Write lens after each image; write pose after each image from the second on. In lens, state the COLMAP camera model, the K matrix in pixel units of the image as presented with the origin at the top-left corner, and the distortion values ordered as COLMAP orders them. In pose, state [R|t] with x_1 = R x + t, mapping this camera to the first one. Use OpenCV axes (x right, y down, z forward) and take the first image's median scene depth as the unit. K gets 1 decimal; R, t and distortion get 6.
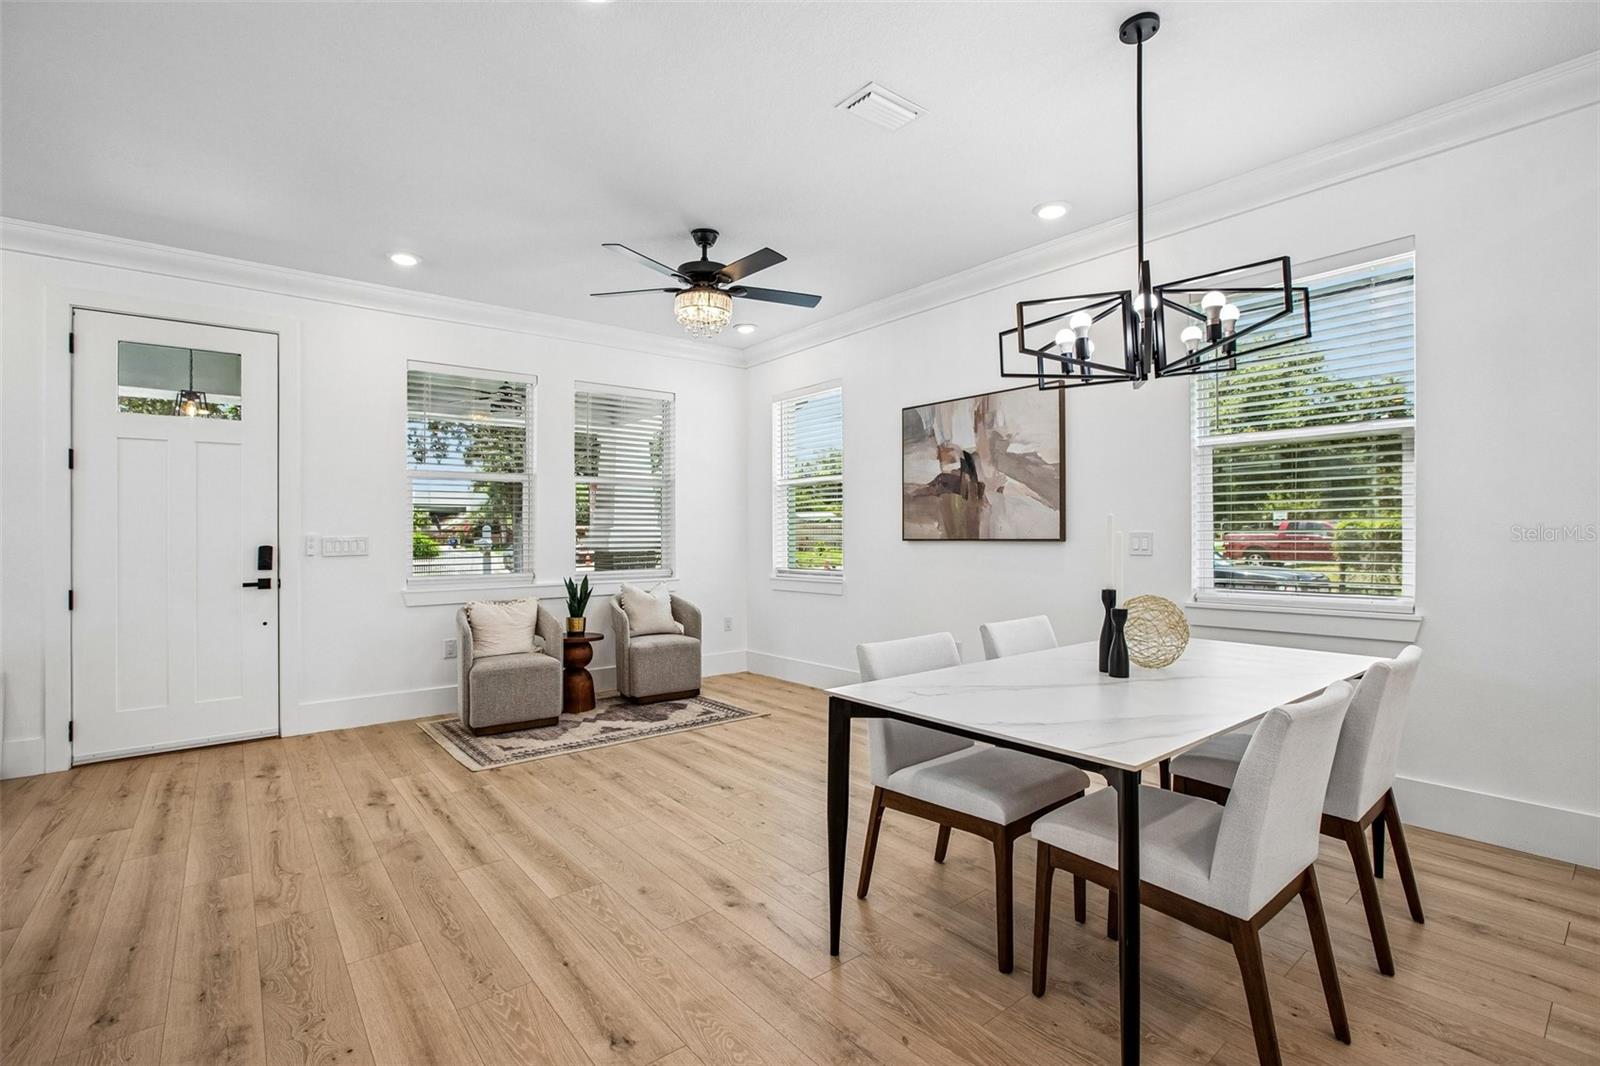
lens RADIAL K [[723.2, 0, 794.2], [0, 723.2, 528.4], [0, 0, 1]] dist [-0.028297, 0.005551]
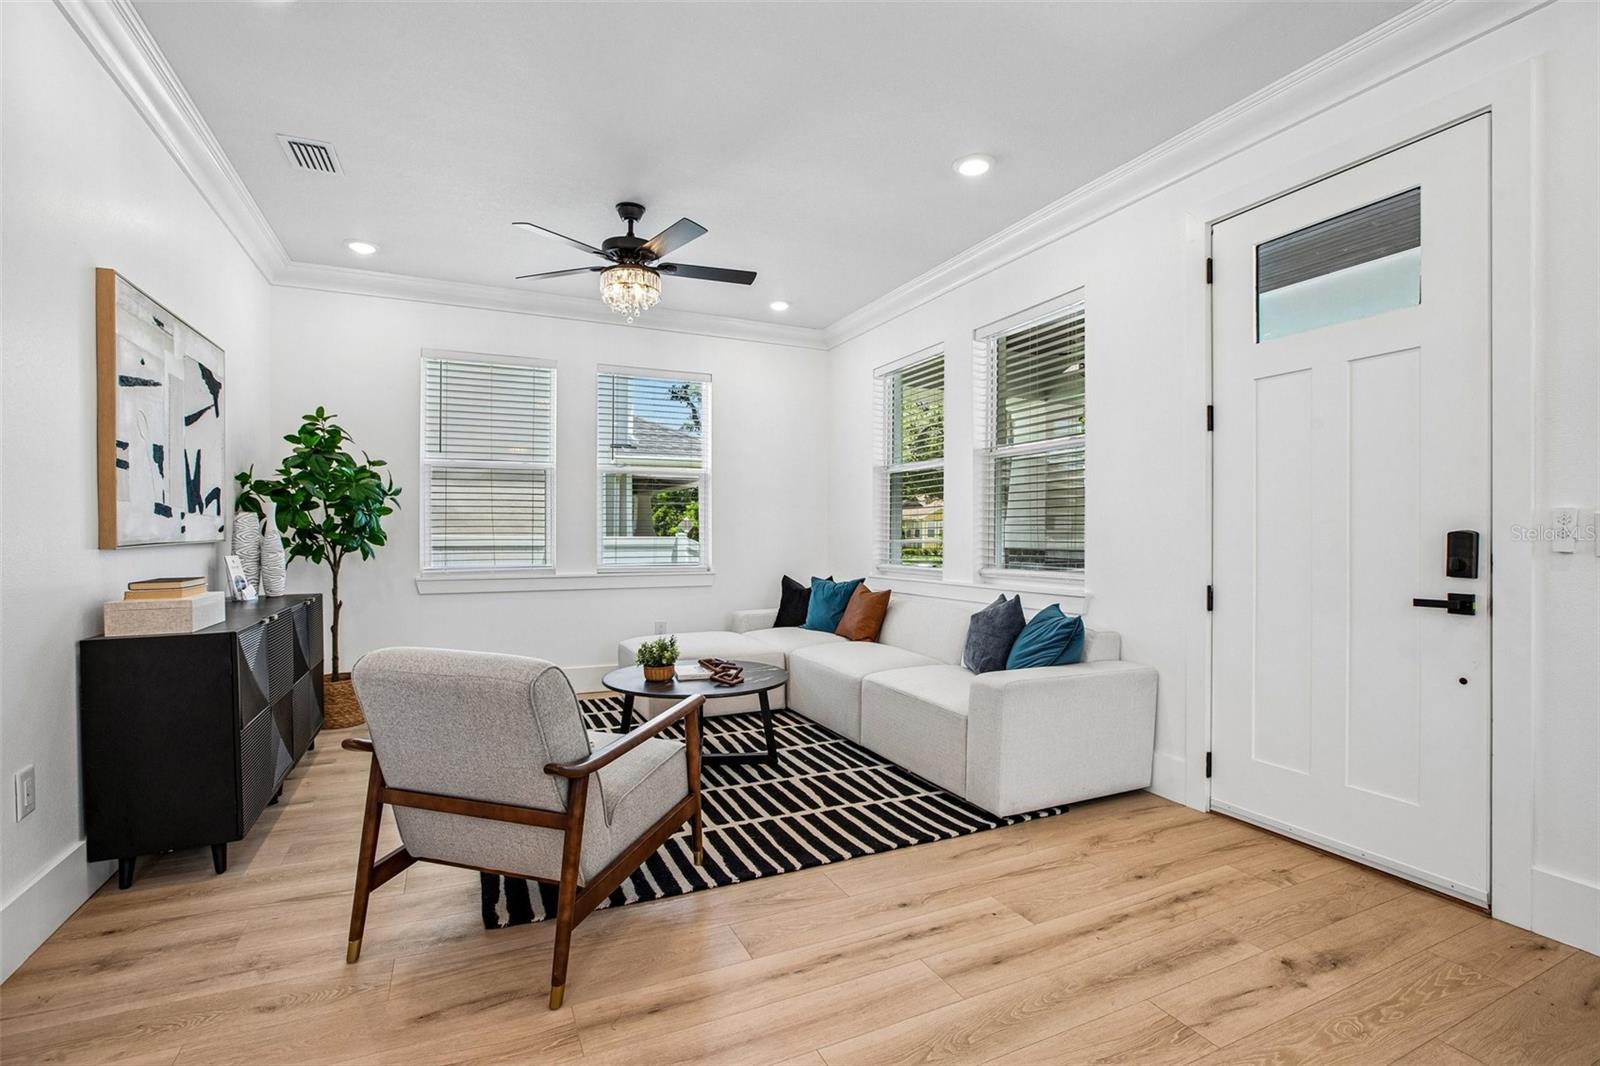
lens RADIAL K [[723.2, 0, 797.4], [0, 723.2, 530.9], [0, 0, 1]] dist [-0.028297, 0.005551]
pose [[-0.227798, 0.000881, -0.973708, -0.133541], [0.007845, 0.999969, -0.000931, 0.021451], [0.973677, -0.007851, -0.227797, 0.660886]]
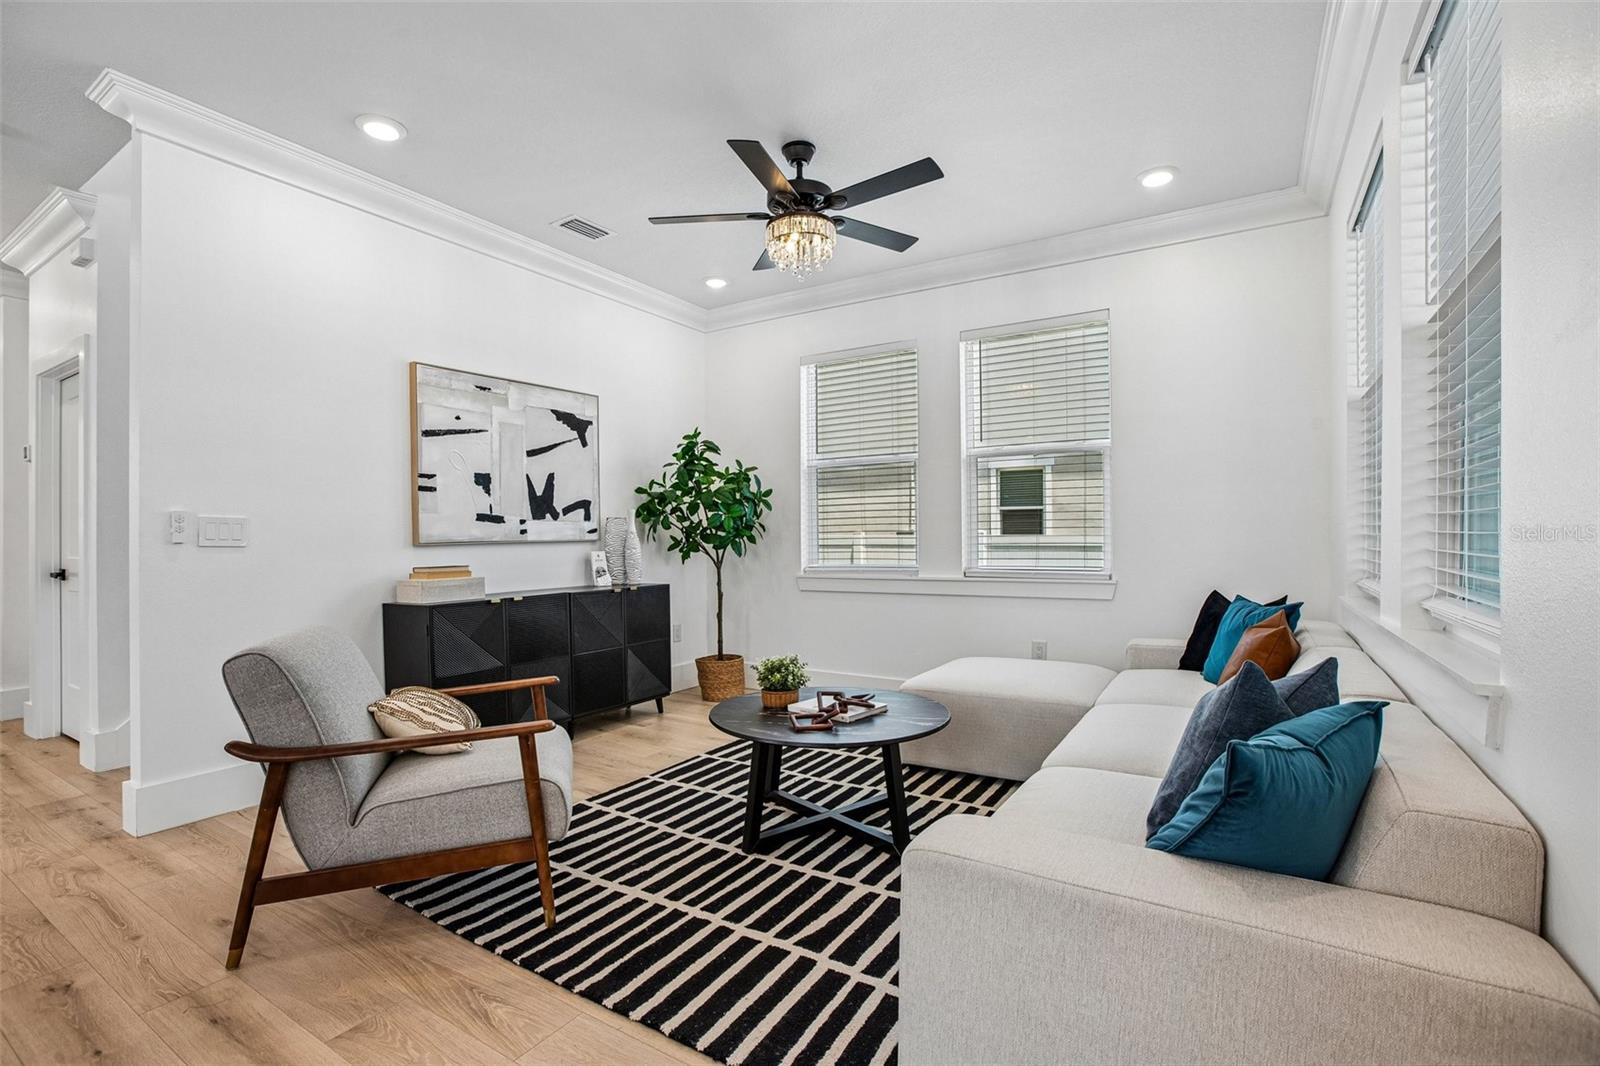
lens RADIAL K [[723.2, 0, 788.8], [0, 723.2, 538.6], [0, 0, 1]] dist [-0.028297, 0.005551]
pose [[-0.939496, 0.015845, -0.342192, -0.663799], [0.017641, 0.999842, -0.002135, 0.032197], [0.342104, -0.008043, -0.939628, 0.956304]]
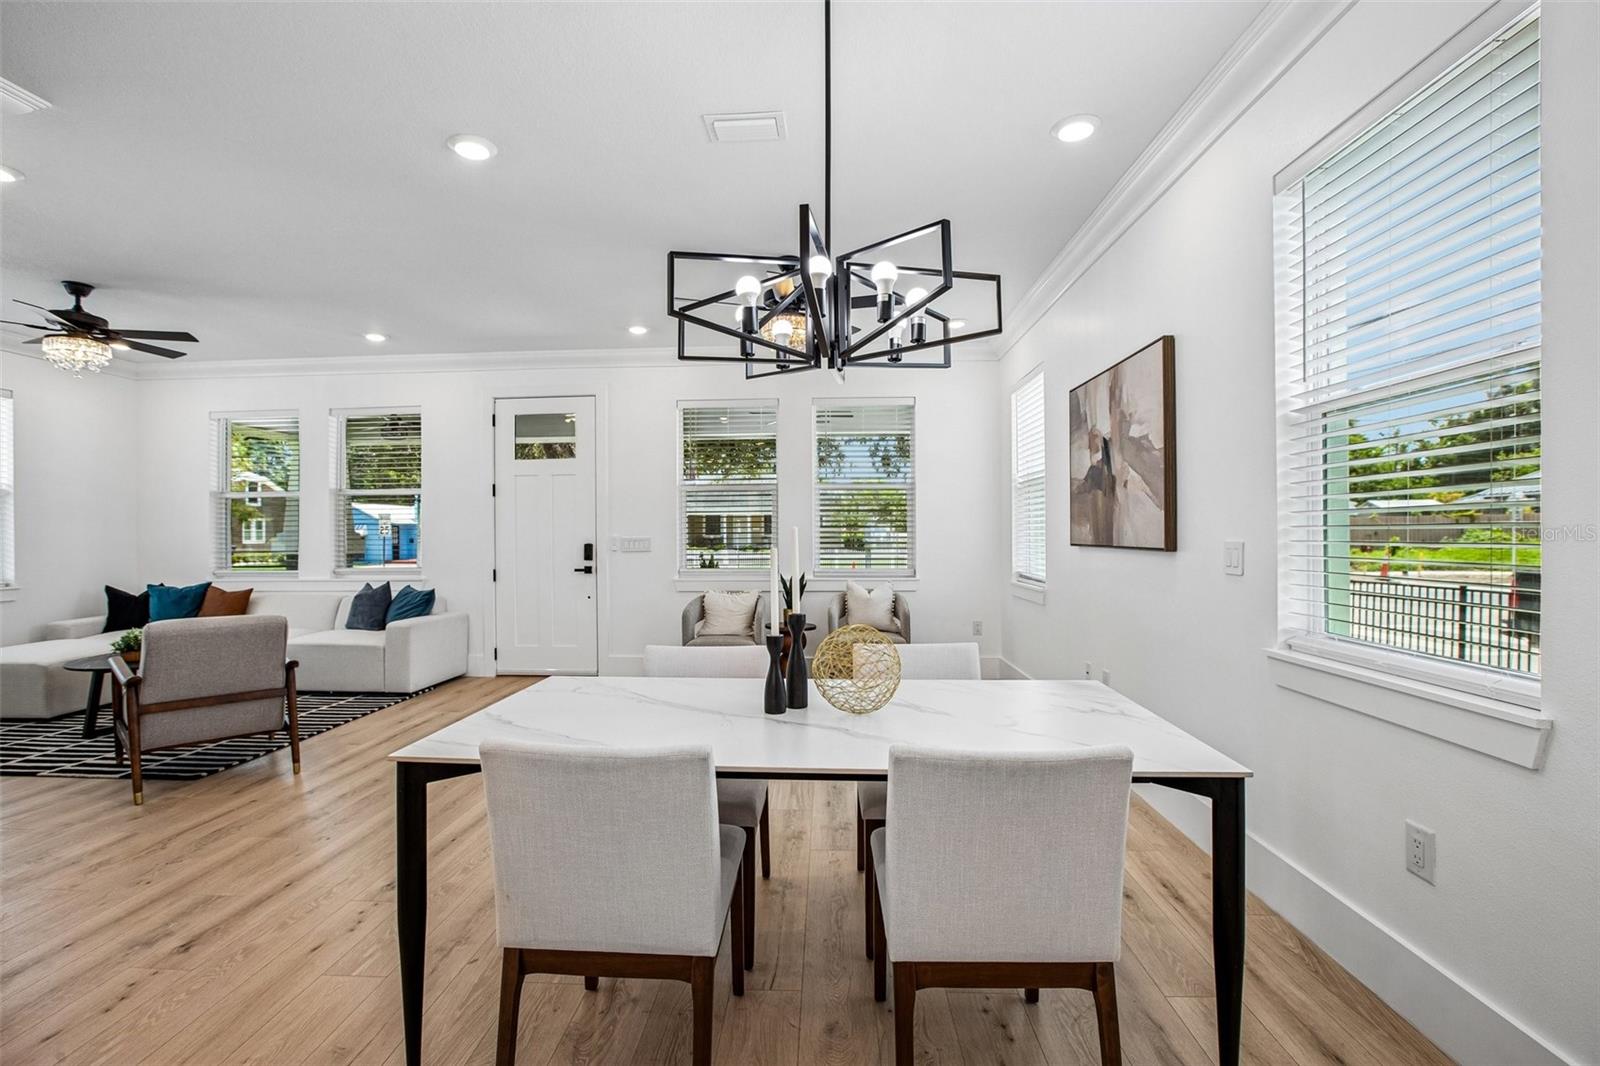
lens RADIAL K [[723.2, 0, 794.4], [0, 723.2, 537.6], [0, 0, 1]] dist [-0.028297, 0.005551]
pose [[0.755524, 0.006884, -0.655085, 0.548204], [0.006251, 0.999824, 0.017715, -0.011553], [0.655091, -0.017479, 0.755348, 0.169592]]
